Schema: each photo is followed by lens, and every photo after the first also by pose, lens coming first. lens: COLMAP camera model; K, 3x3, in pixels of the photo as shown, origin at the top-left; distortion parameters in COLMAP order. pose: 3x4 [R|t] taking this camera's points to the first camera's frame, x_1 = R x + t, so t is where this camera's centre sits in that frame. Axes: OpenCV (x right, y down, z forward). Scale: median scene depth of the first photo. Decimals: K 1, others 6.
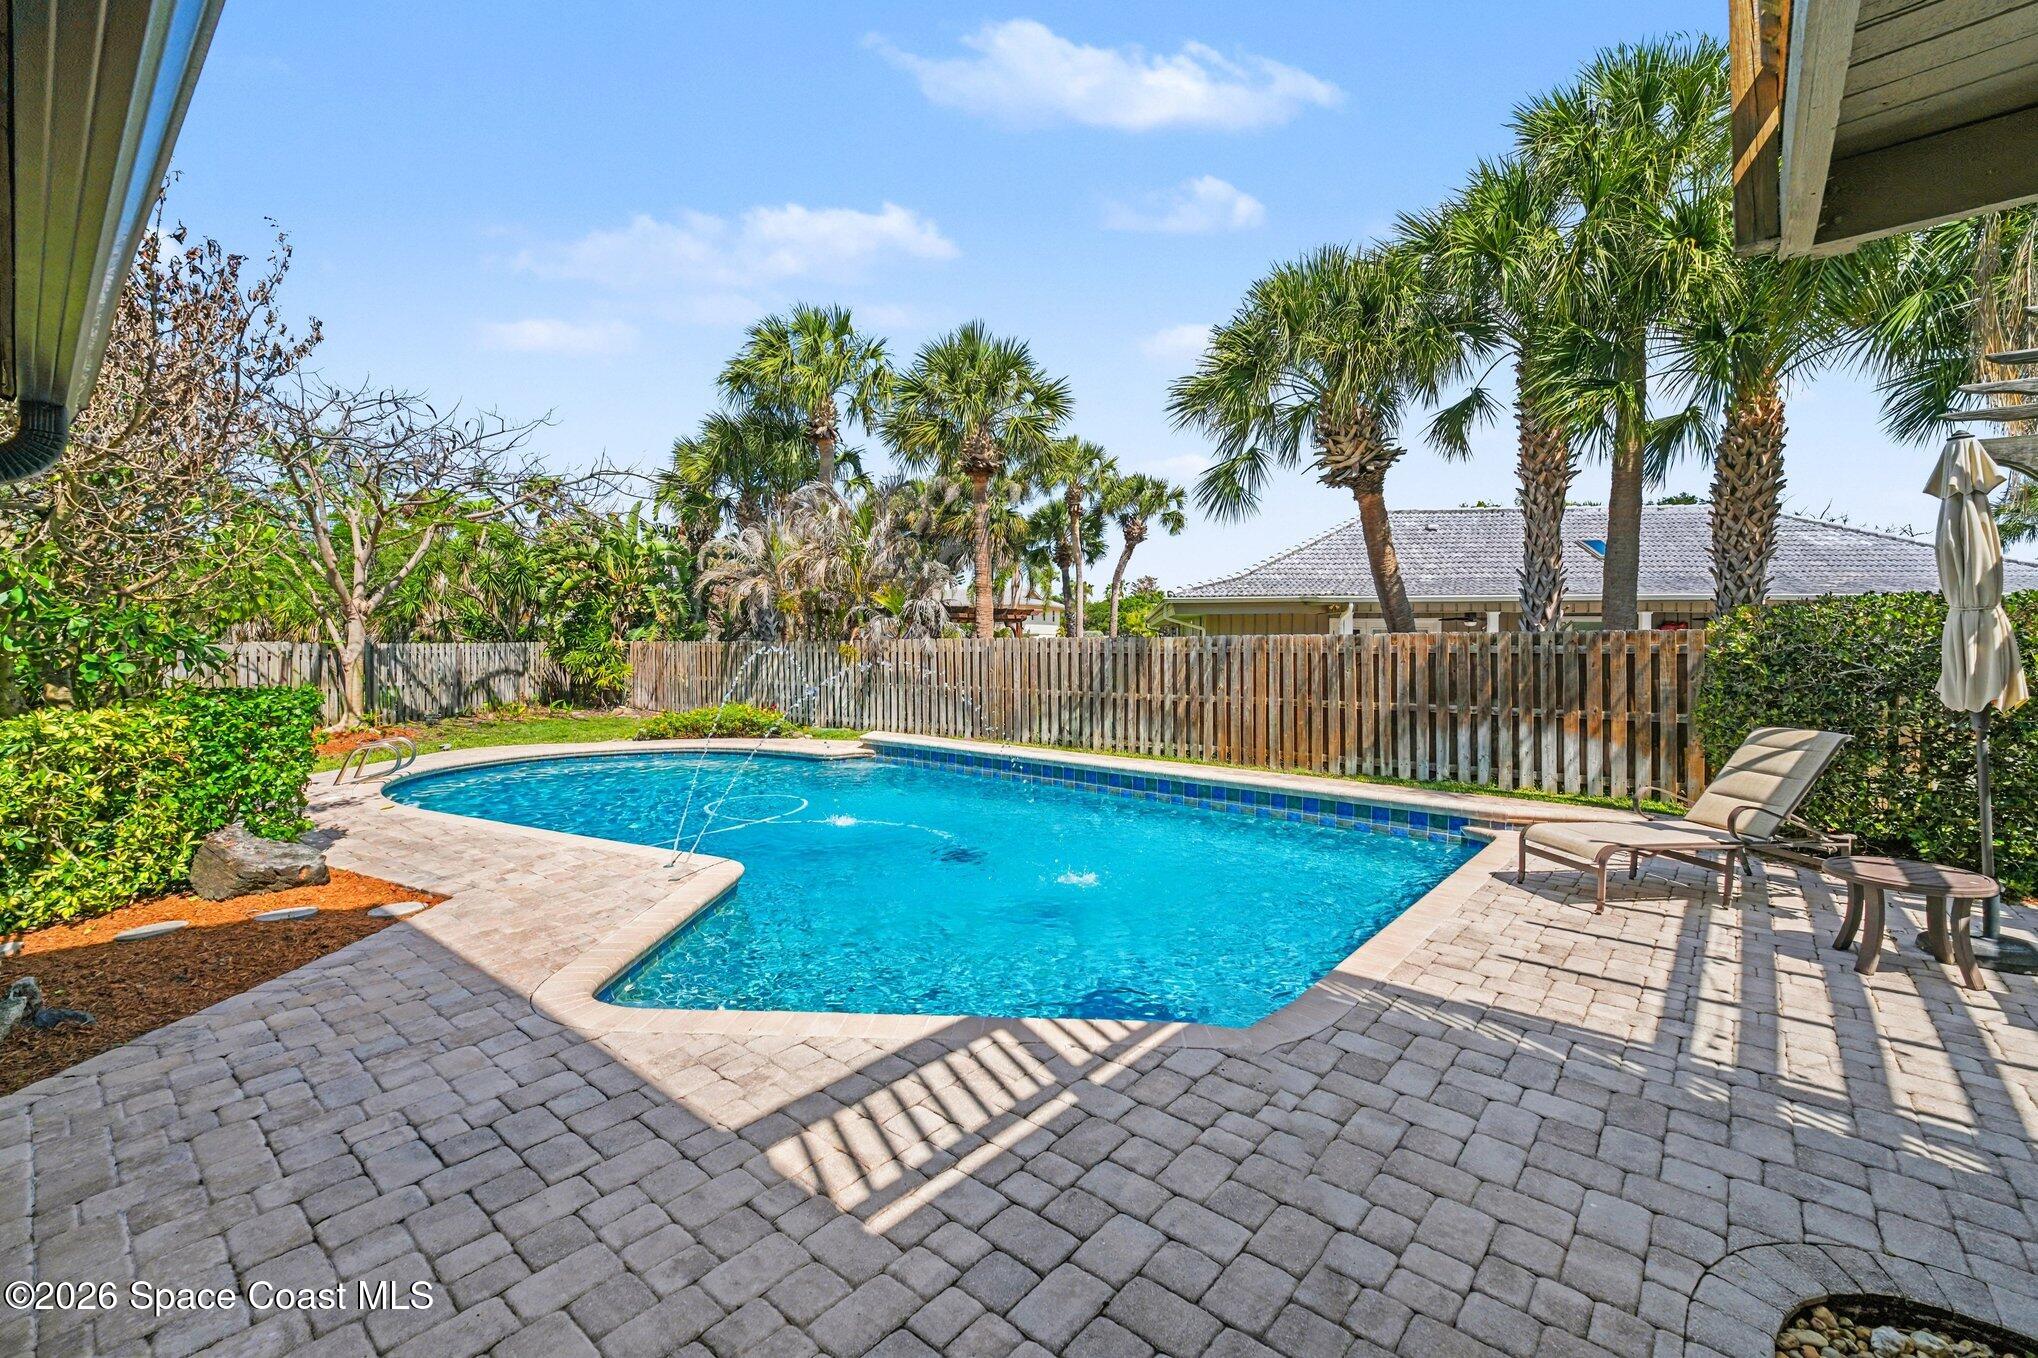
lens RADIAL K [[861.9, 0, 1030.2], [0, 861.9, 641.9], [0, 0, 1]] dist [-0.000492, -0.000082]
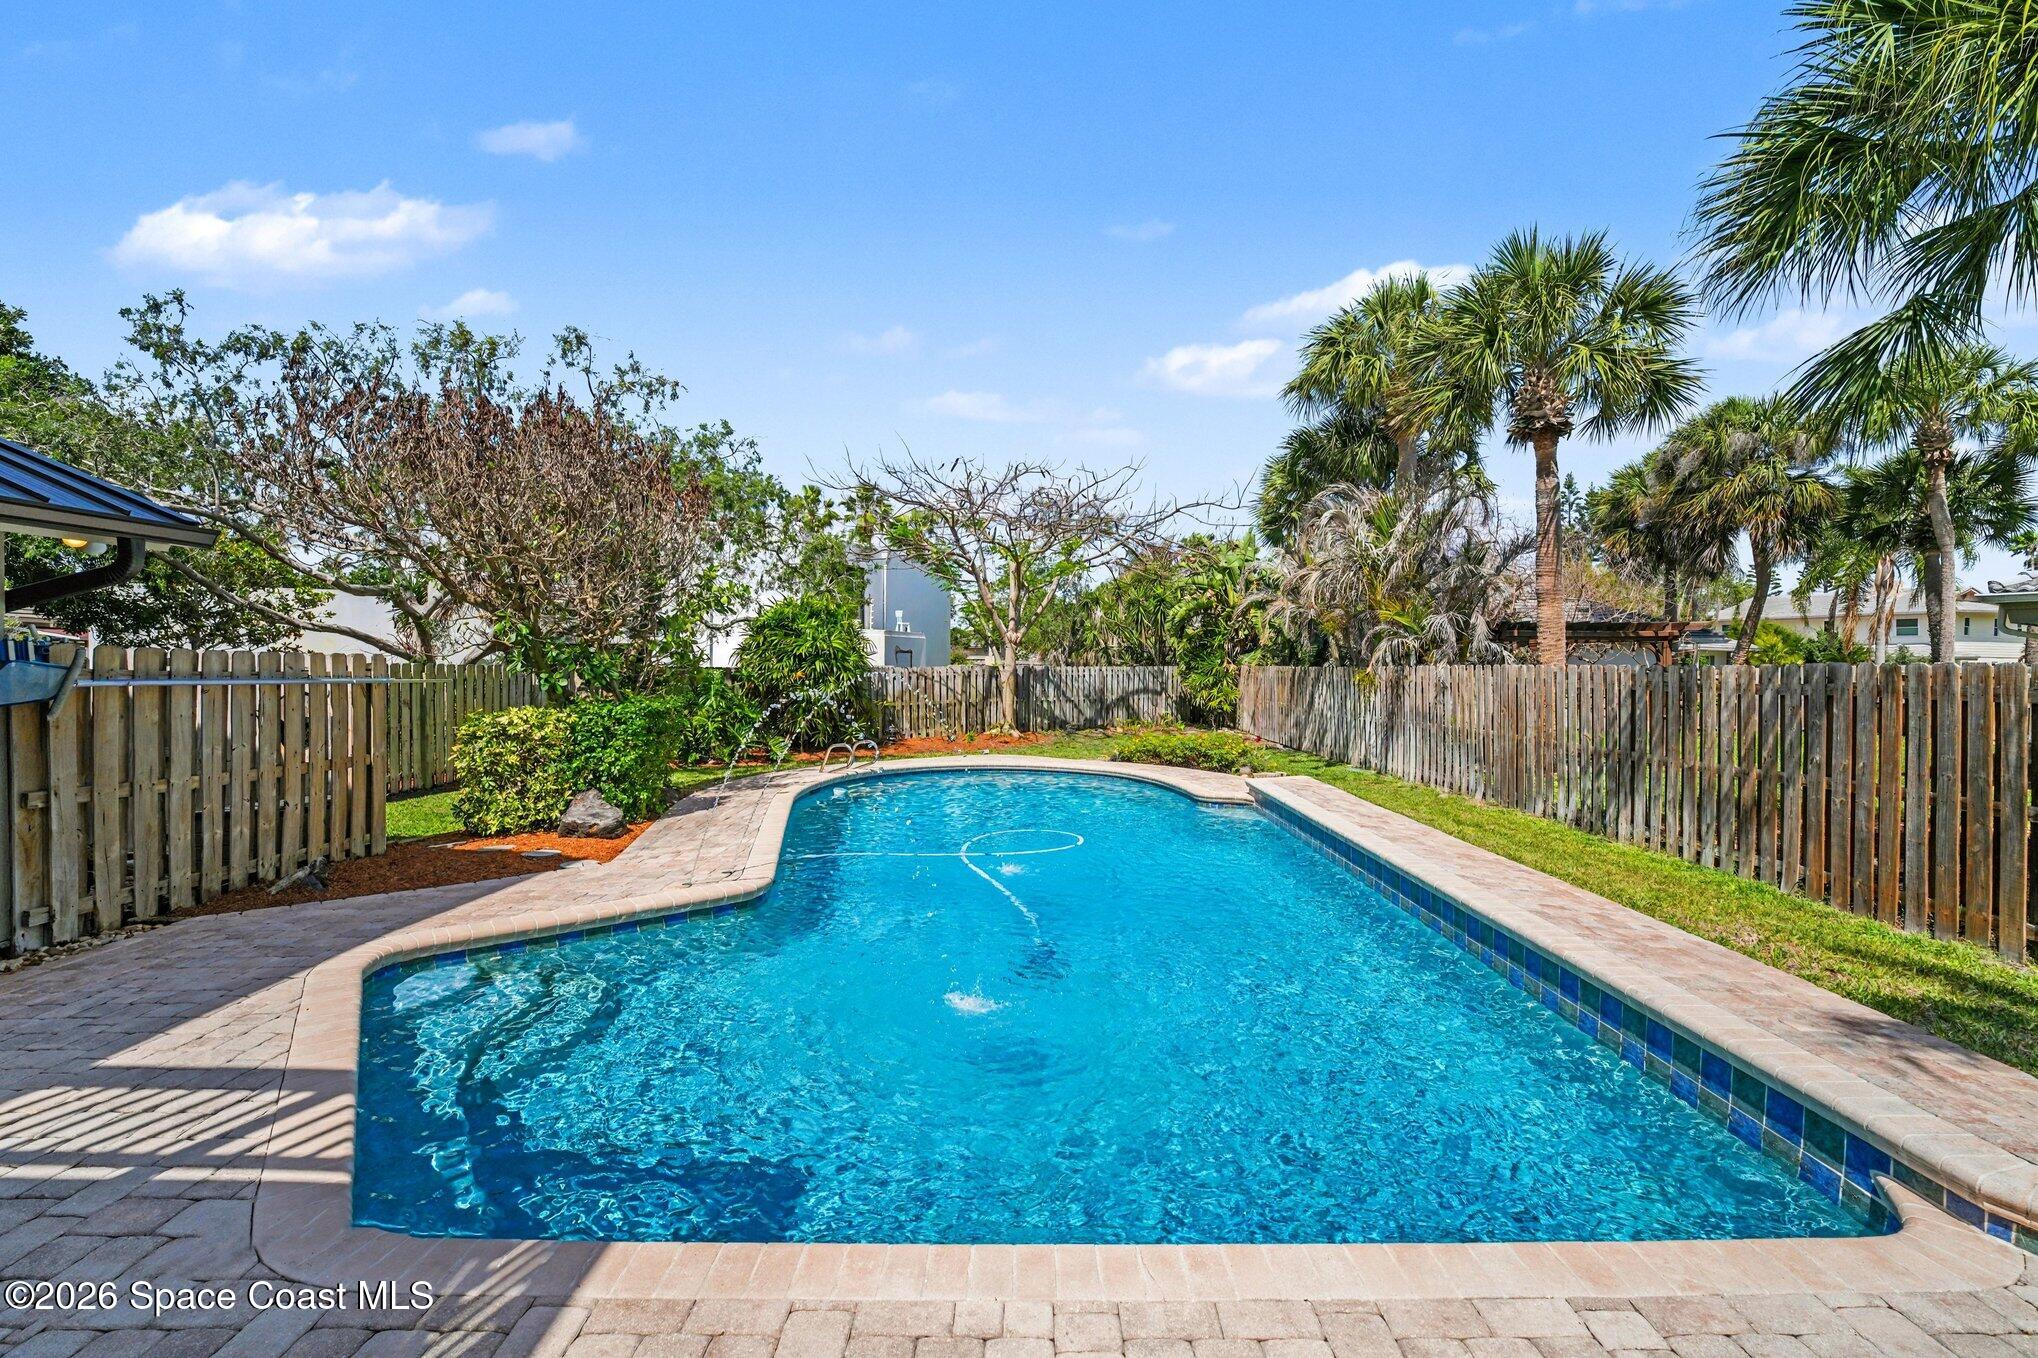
lens RADIAL K [[866.4, 0, 1033.2], [0, 866.4, 682.0], [0, 0, 1]] dist [-0.000547, -0.006585]
pose [[0.637748, 0.021398, -0.769947, 0.252043], [-0.005041, 0.999709, 0.023609, -0.005397], [0.770228, -0.011175, 0.637670, 0.215289]]
